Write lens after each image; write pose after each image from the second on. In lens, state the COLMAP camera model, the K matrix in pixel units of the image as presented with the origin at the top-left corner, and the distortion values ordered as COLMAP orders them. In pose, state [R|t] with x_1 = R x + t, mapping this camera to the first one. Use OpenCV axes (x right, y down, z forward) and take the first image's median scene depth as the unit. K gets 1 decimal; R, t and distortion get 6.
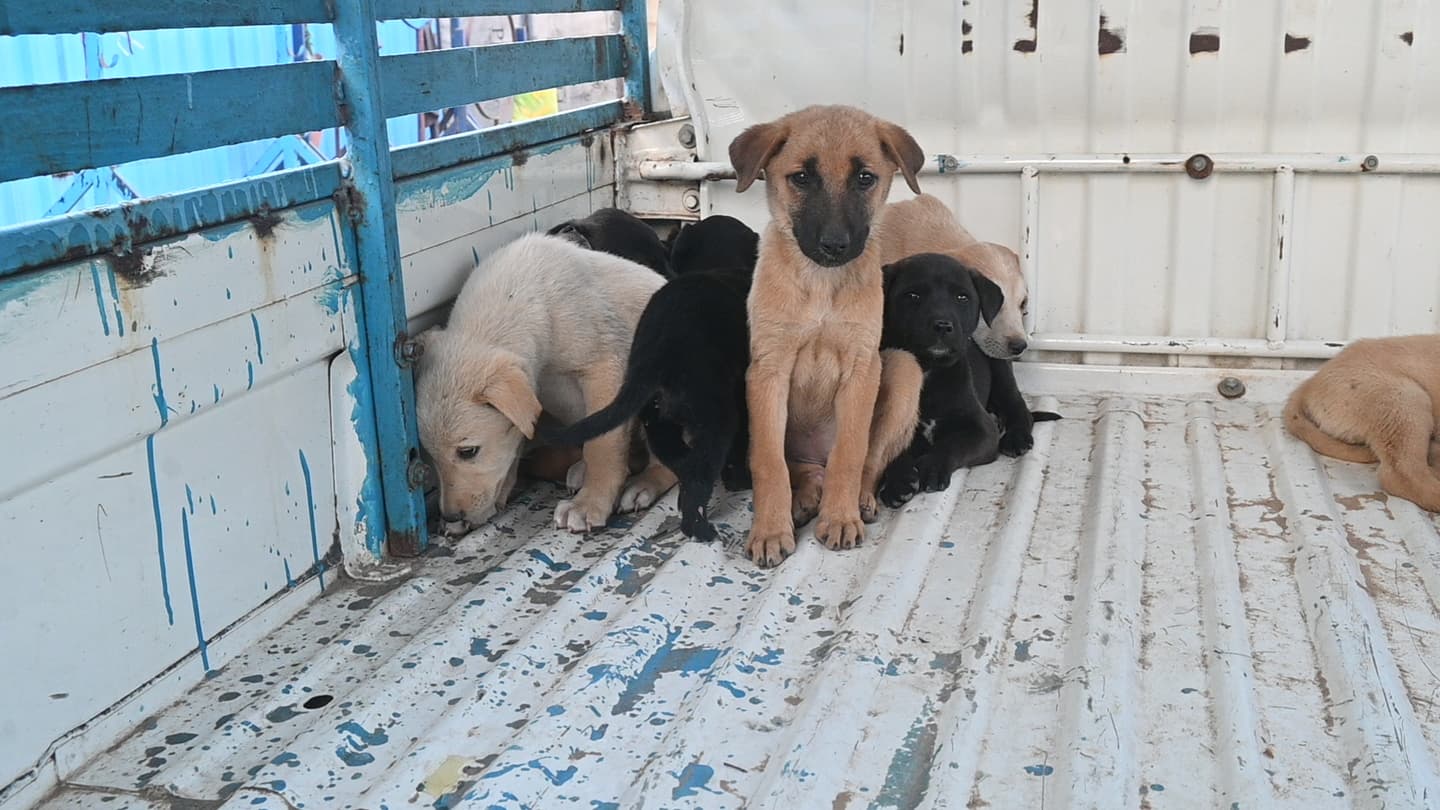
lens RADIAL K [[1451.5, 0, 720.0], [0, 1451.5, 405.0], [0, 0, 1]] dist [-0.016072, -0.011609]
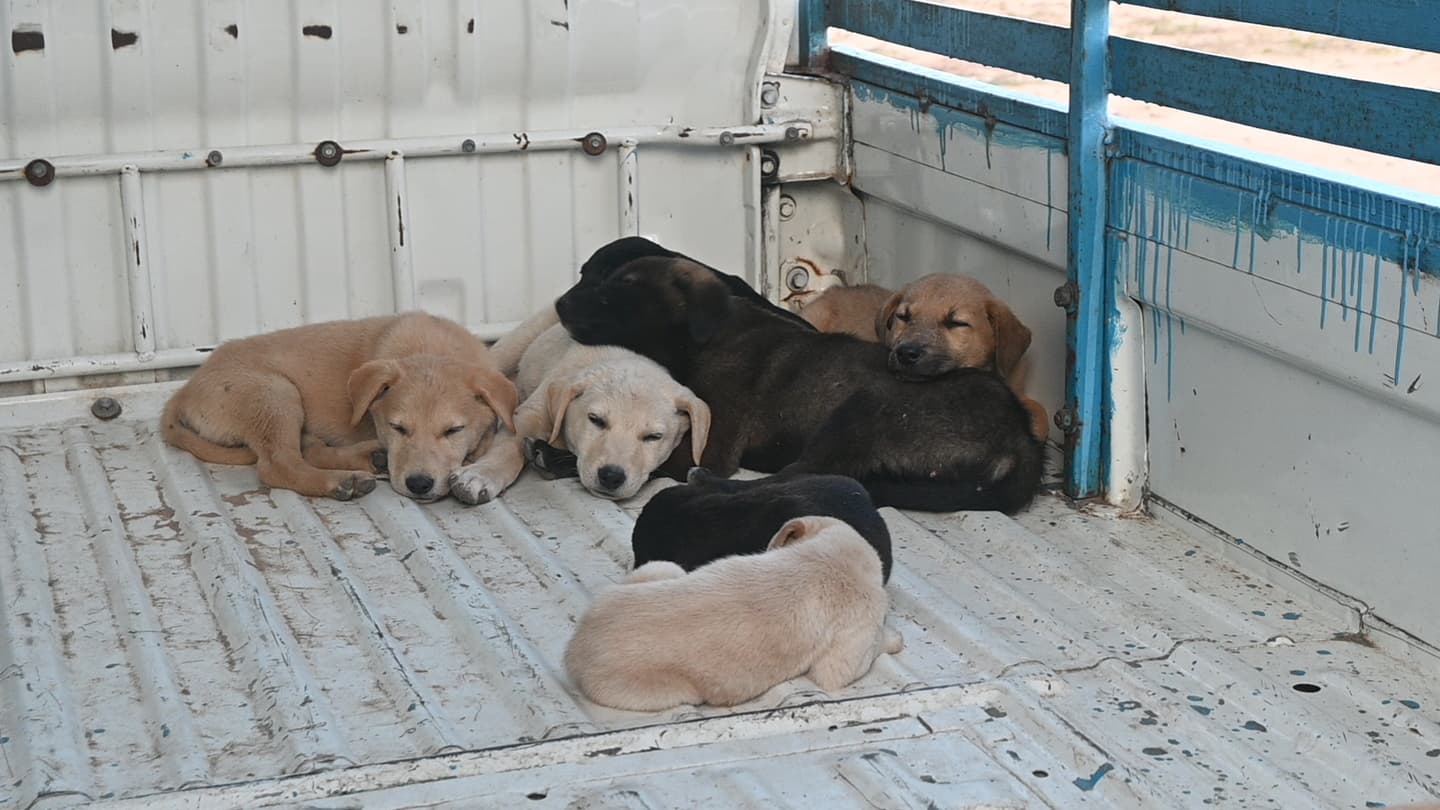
lens RADIAL K [[2408.6, 0, 720.0], [0, 2408.6, 405.0], [0, 0, 1]] dist [-0.007747, -0.084098]
pose [[0.820522, -0.117529, 0.559401, -0.225040], [0.137612, 0.990467, 0.006248, 0.037399], [-0.554803, 0.071854, 0.828873, -0.597669]]
